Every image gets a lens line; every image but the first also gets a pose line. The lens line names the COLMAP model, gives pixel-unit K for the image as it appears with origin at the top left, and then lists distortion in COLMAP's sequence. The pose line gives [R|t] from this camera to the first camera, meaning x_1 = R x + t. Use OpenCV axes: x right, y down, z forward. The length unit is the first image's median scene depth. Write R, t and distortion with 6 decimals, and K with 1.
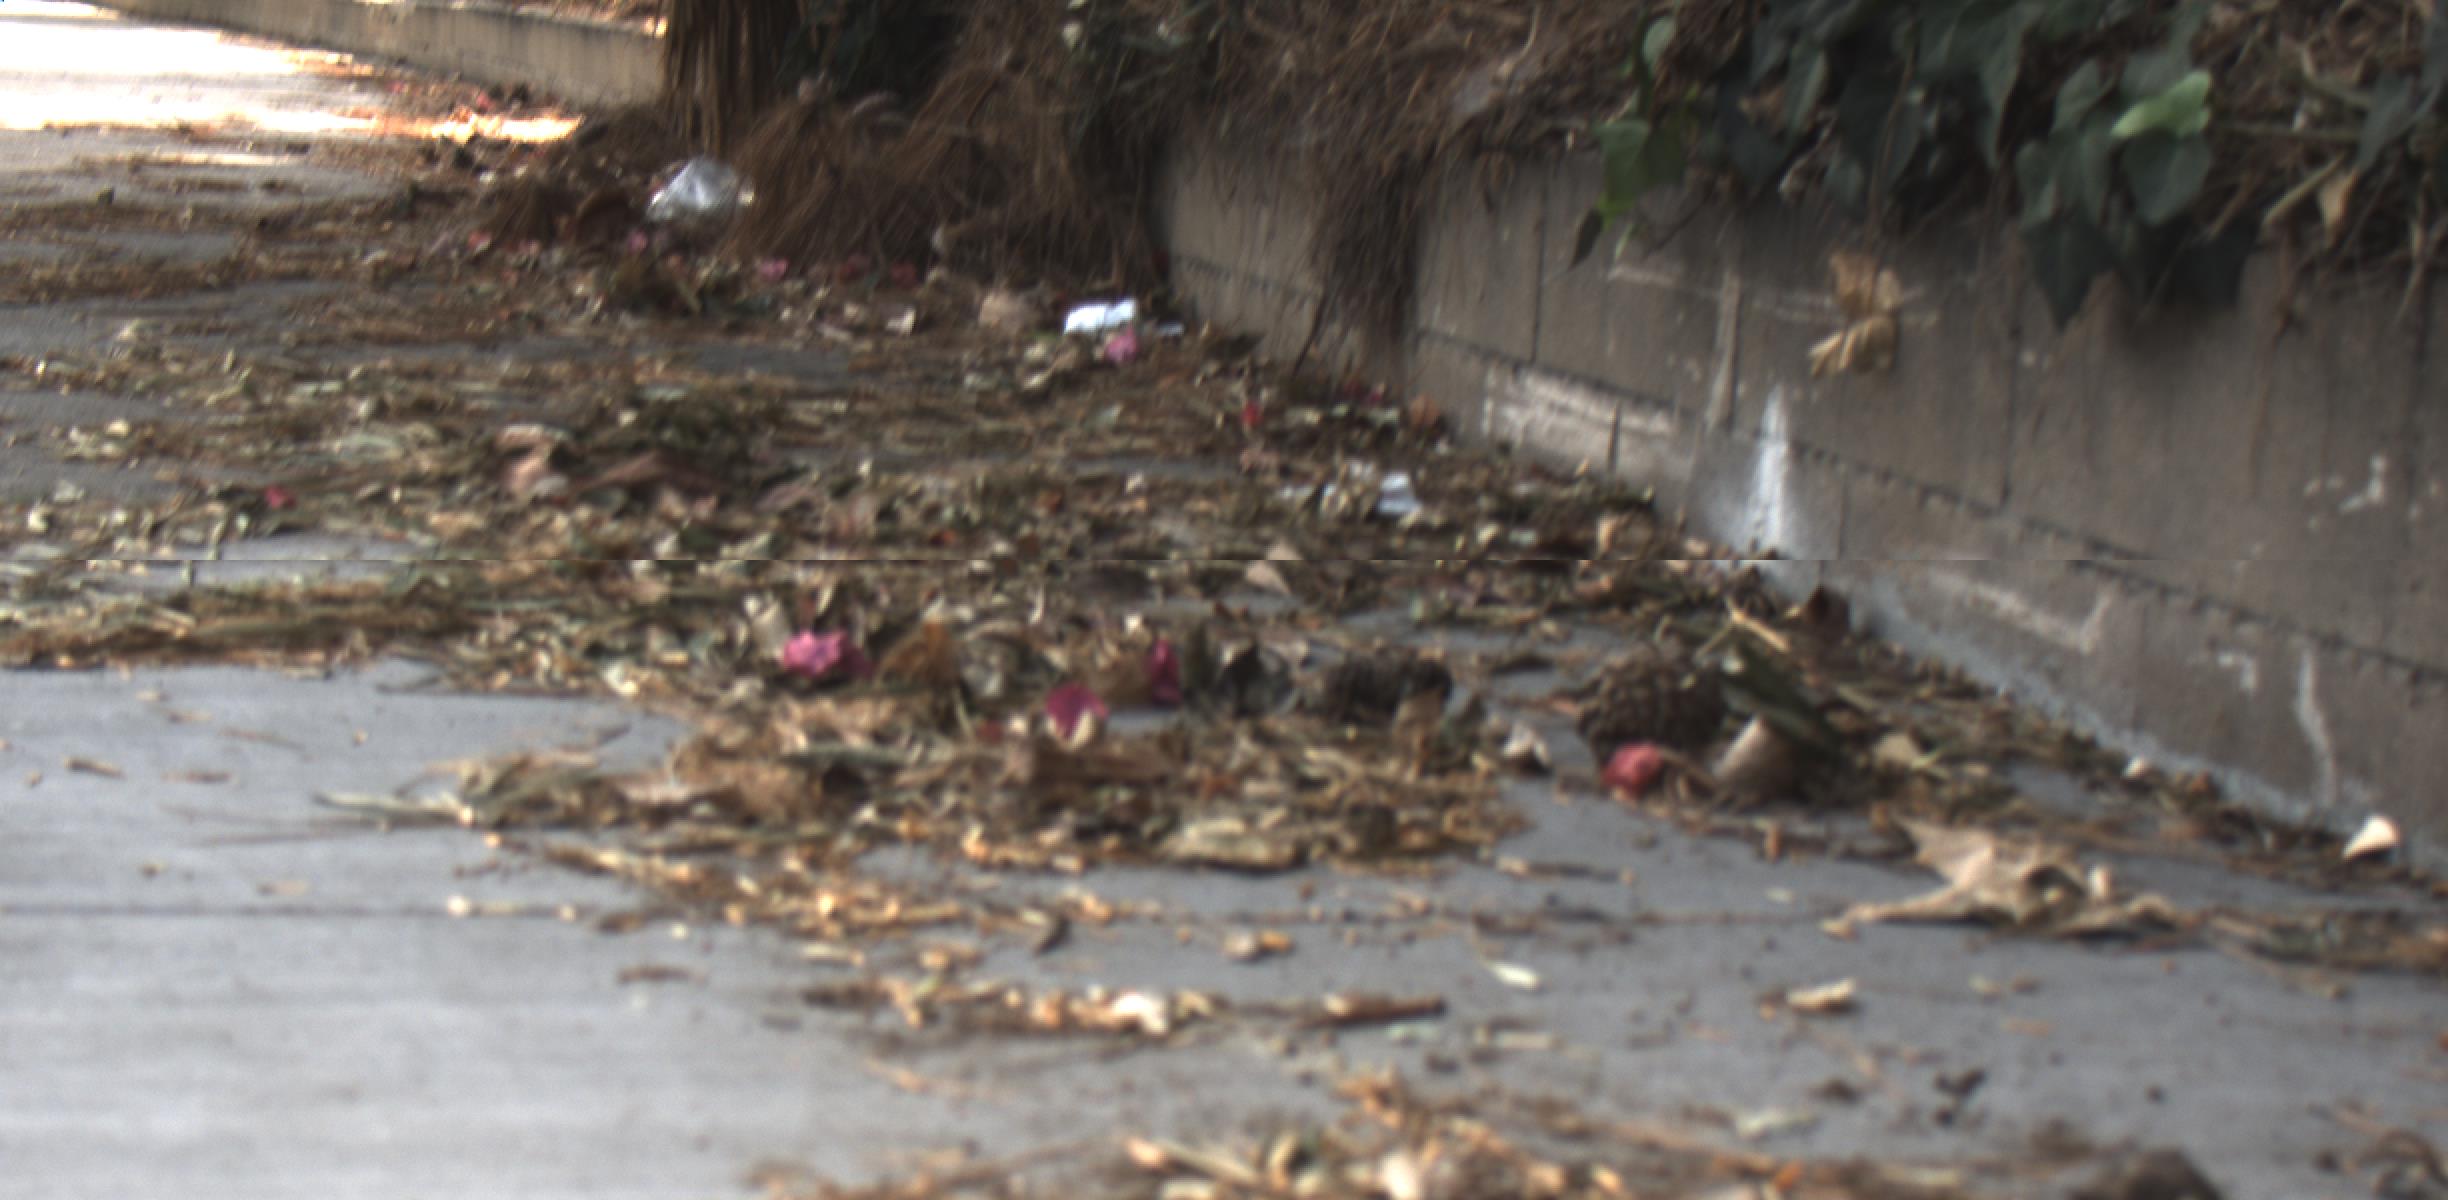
lens RADIAL K [[4214.7, 0, 1227.8], [0, 4214.7, 605.6], [0, 0, 1]] dist [-0.133393, 0.728368]
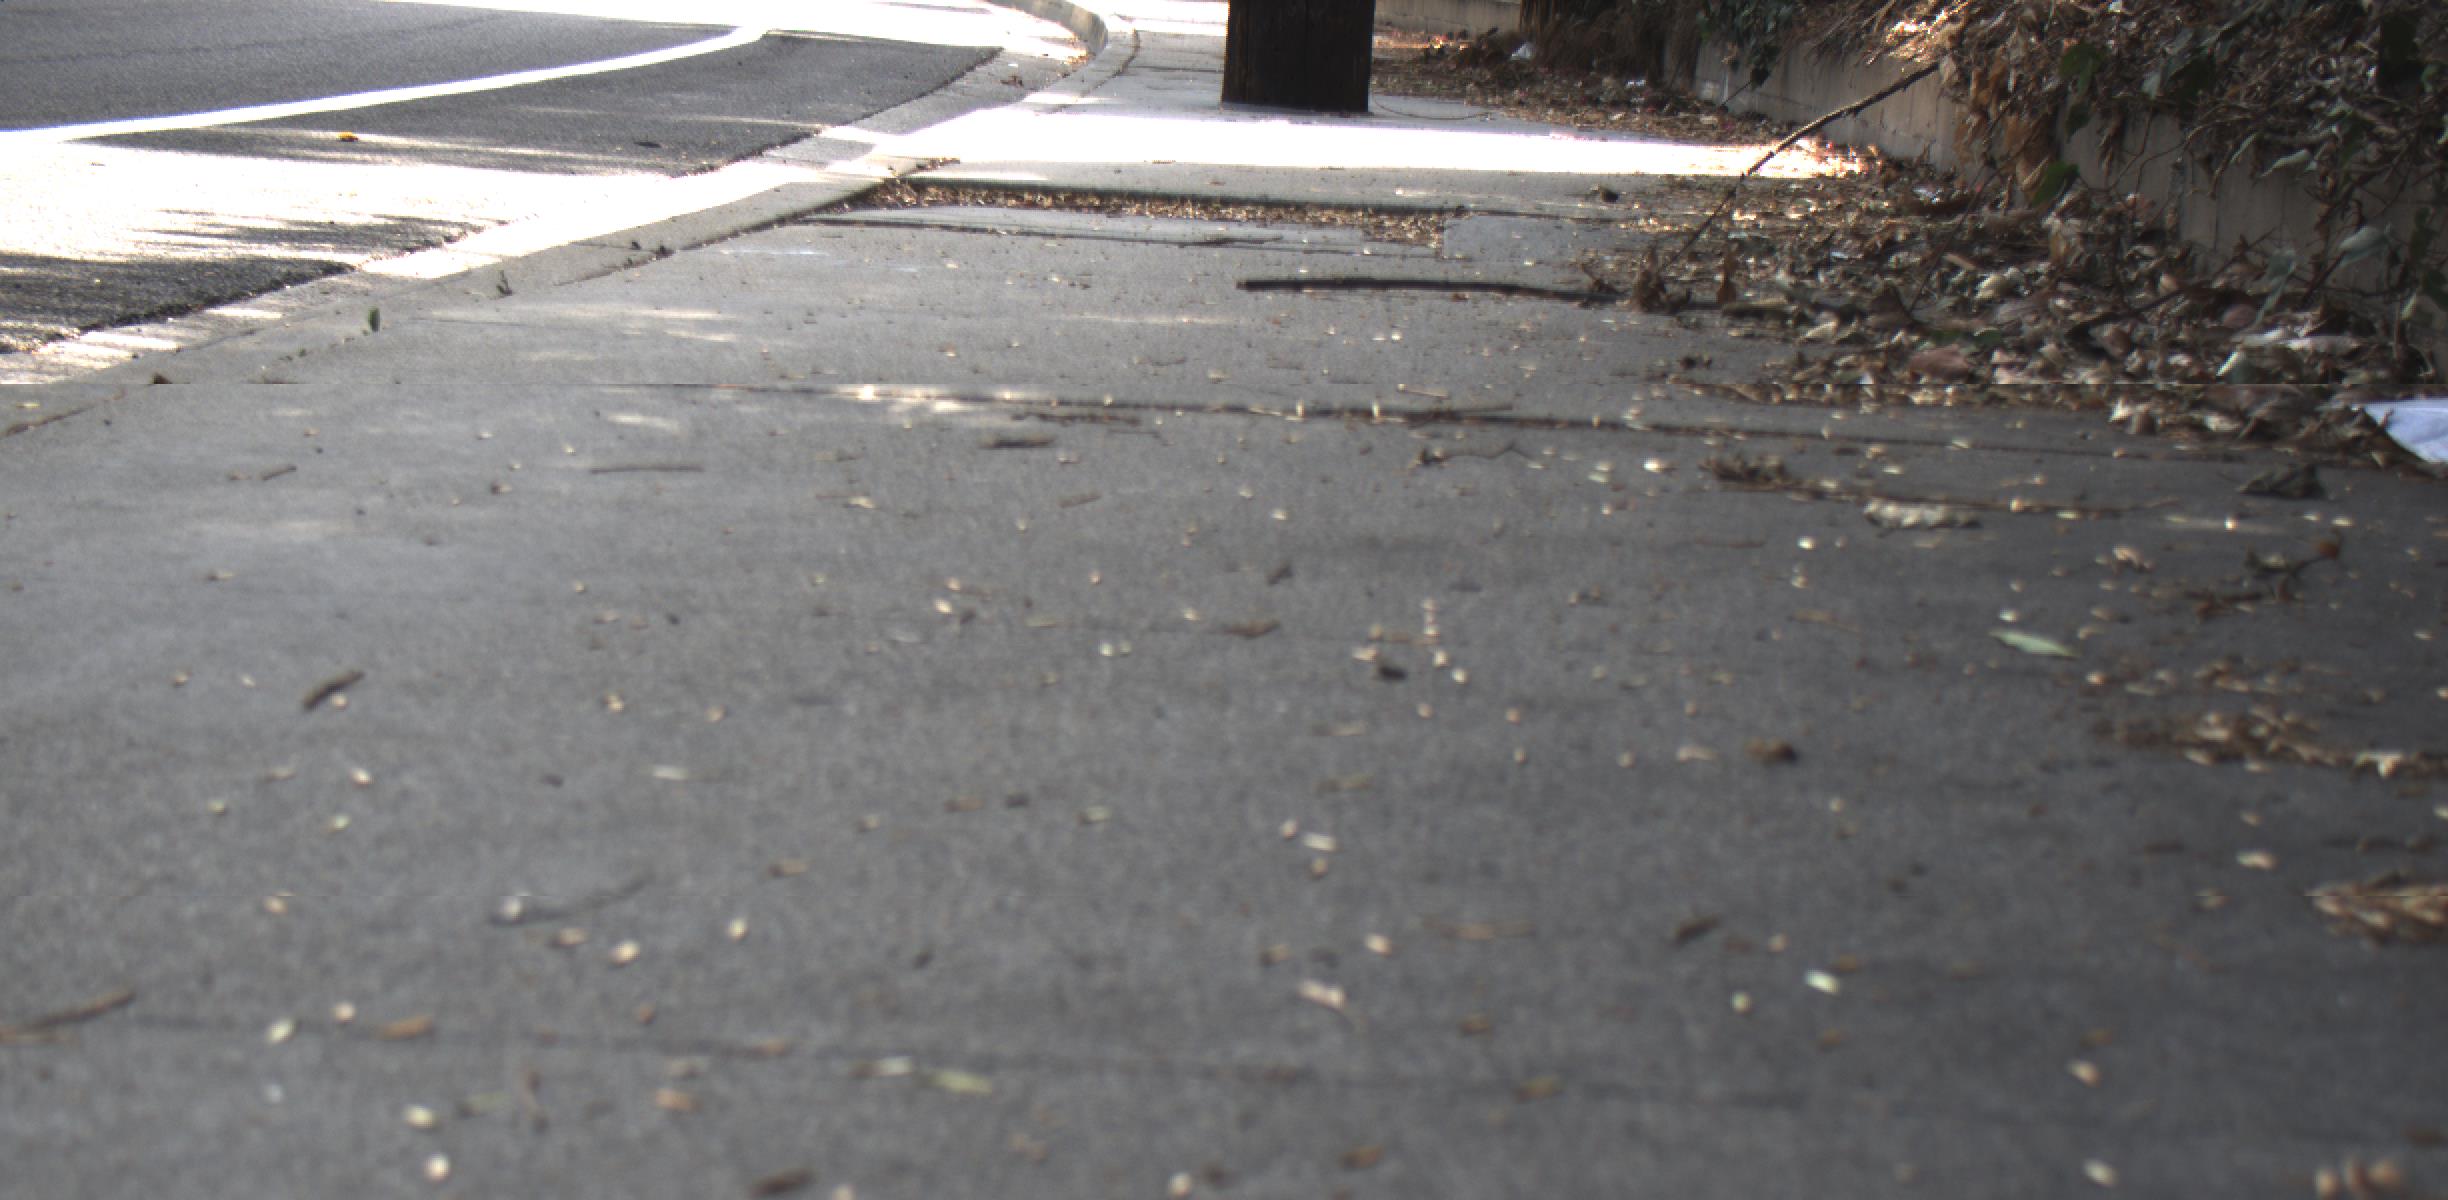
lens RADIAL K [[4214.7, 0, 1227.8], [0, 4214.7, 605.6], [0, 0, 1]] dist [-0.133393, 0.728368]
pose [[0.975862, 0.062844, -0.209152, 0.395534], [-0.063029, 0.997995, 0.005784, 0.362873], [0.209096, 0.007538, 0.977866, -2.450640]]
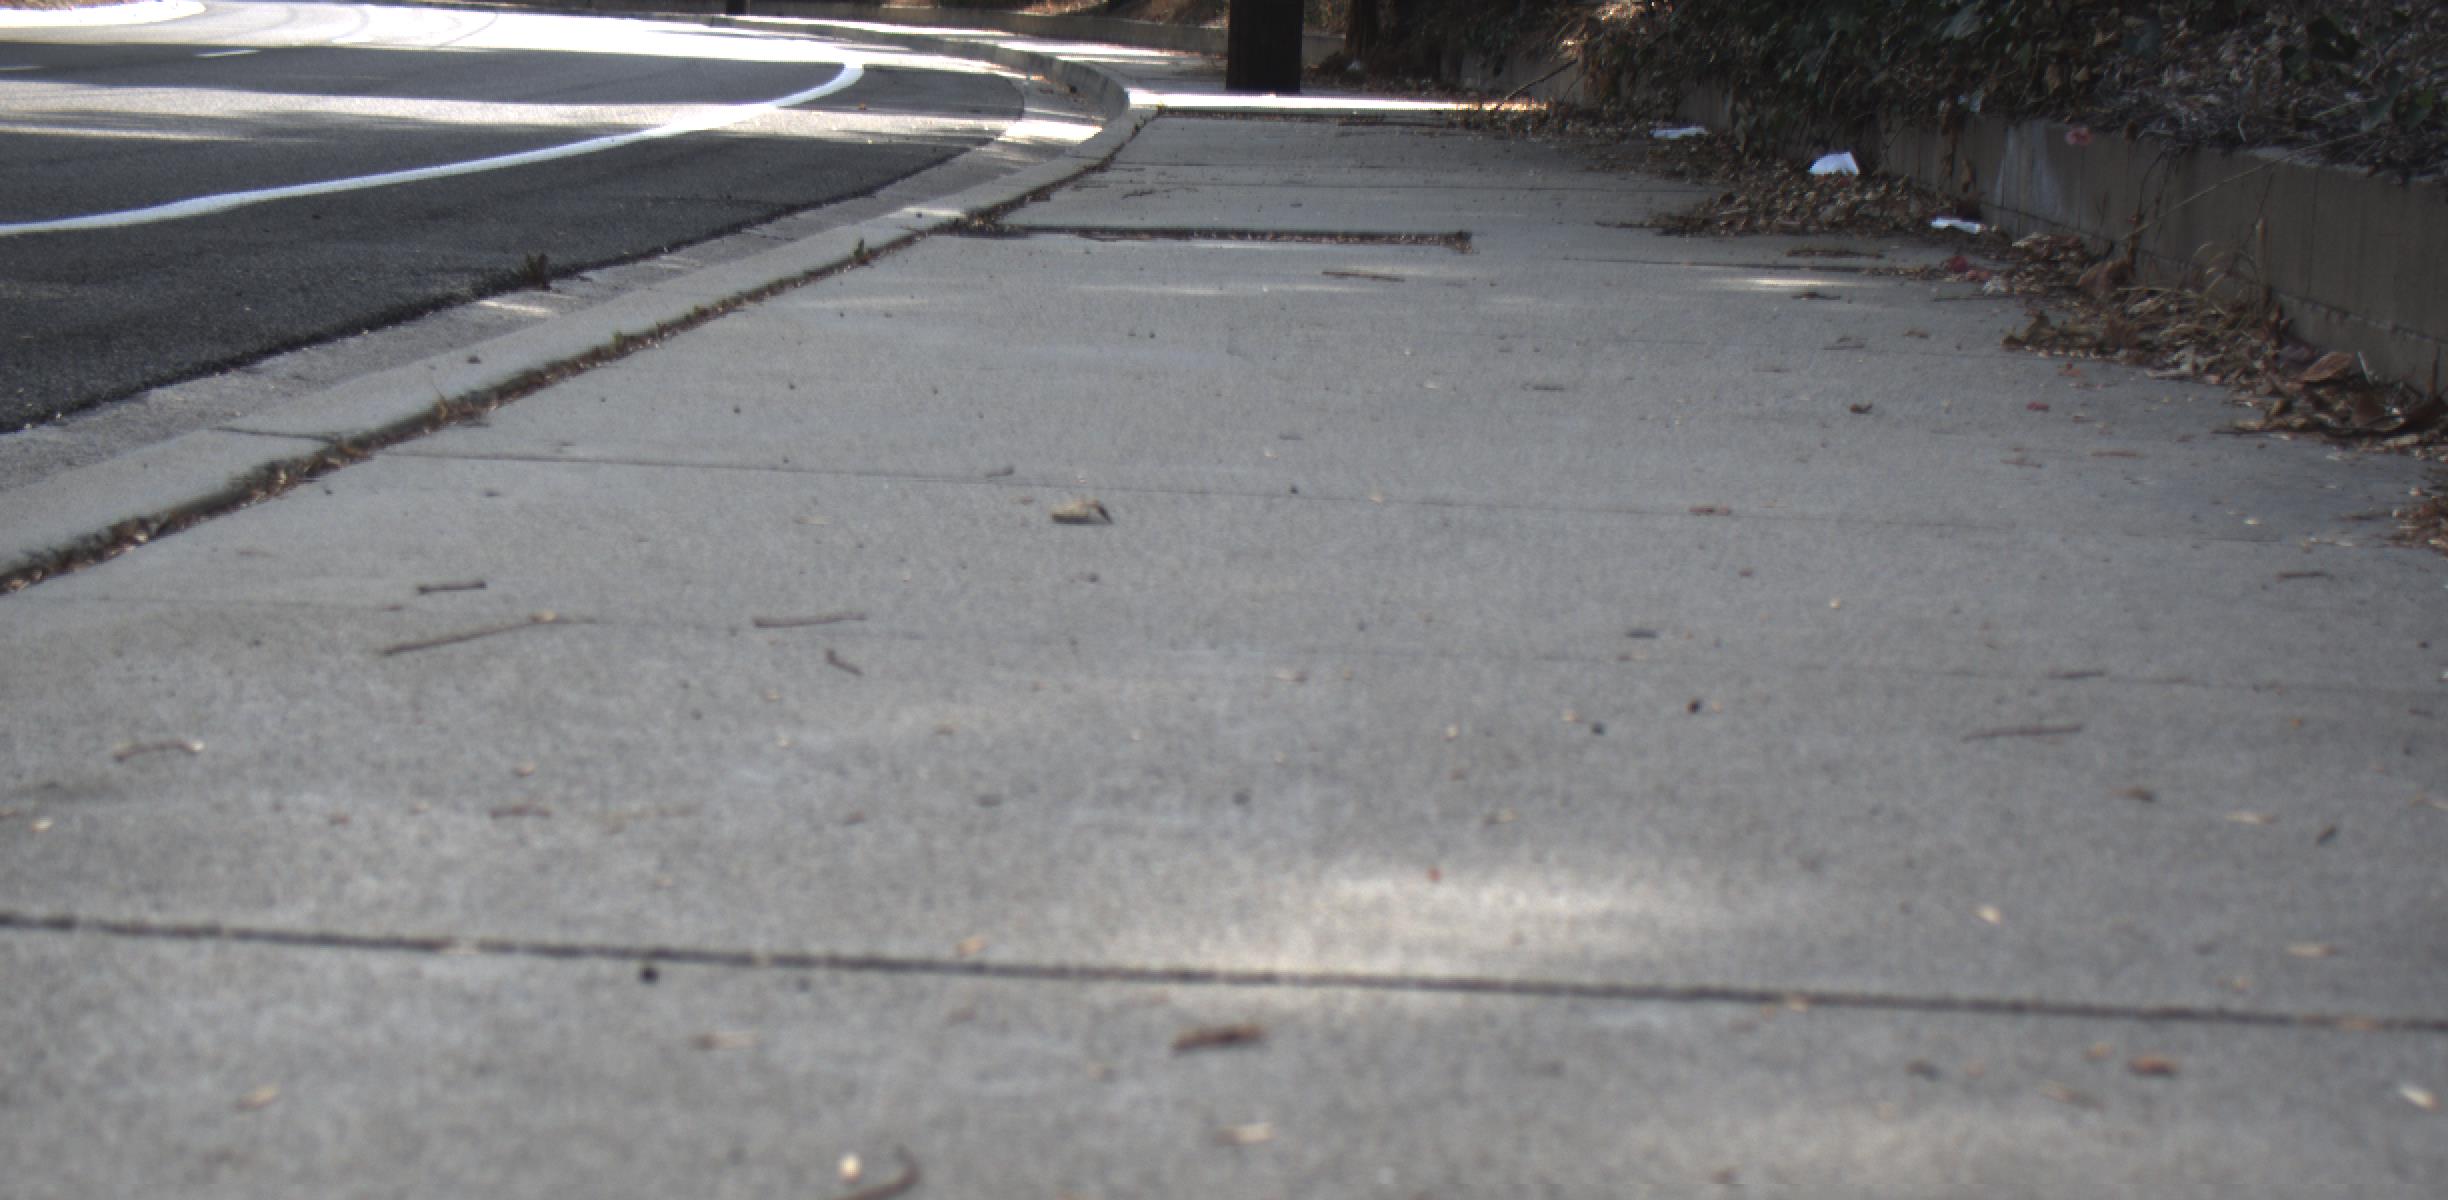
lens RADIAL K [[4198.4, 0, 1226.5], [0, 4198.4, 605.4], [0, 0, 1]] dist [-0.153753, 2.495910]
pose [[0.987923, 0.030176, -0.151977, 0.620066], [-0.031442, 0.999488, -0.005933, 0.720805], [0.151720, 0.010640, 0.988366, -4.914508]]
